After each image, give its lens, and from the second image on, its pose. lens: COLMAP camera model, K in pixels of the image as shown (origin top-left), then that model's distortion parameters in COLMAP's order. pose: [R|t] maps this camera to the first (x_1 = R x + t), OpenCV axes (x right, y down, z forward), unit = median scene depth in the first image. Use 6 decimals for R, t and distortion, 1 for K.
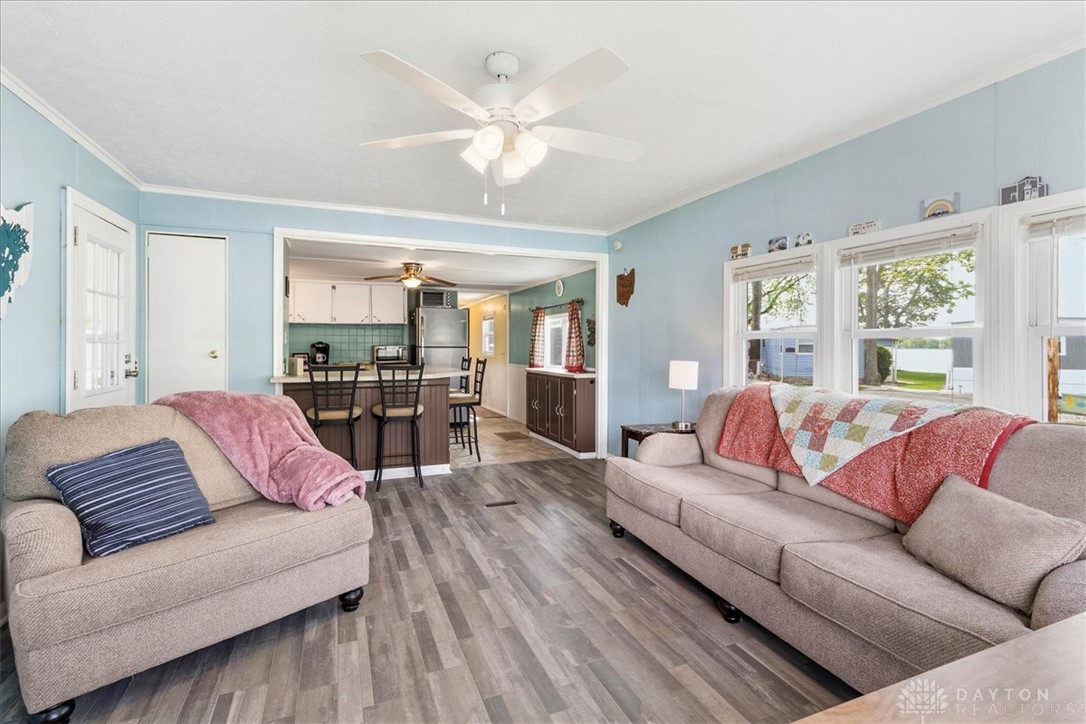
lens RADIAL K [[506.8, 0, 542.1], [0, 506.8, 349.6], [0, 0, 1]] dist [0.000956, -0.000190]
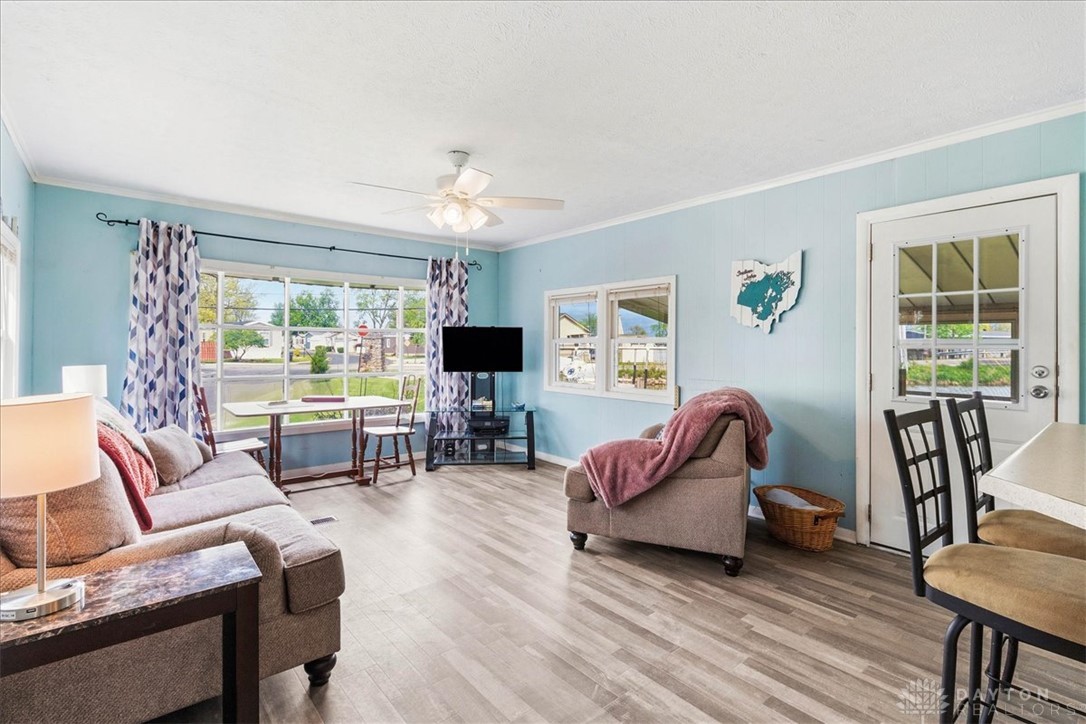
lens RADIAL K [[506.8, 0, 542.1], [0, 506.8, 349.6], [0, 0, 1]] dist [0.000956, -0.000190]
pose [[-0.951874, -0.003753, -0.306466, 0.086995], [-0.006510, 0.999947, 0.007974, -0.012240], [0.306420, 0.009585, -0.951848, 1.601582]]
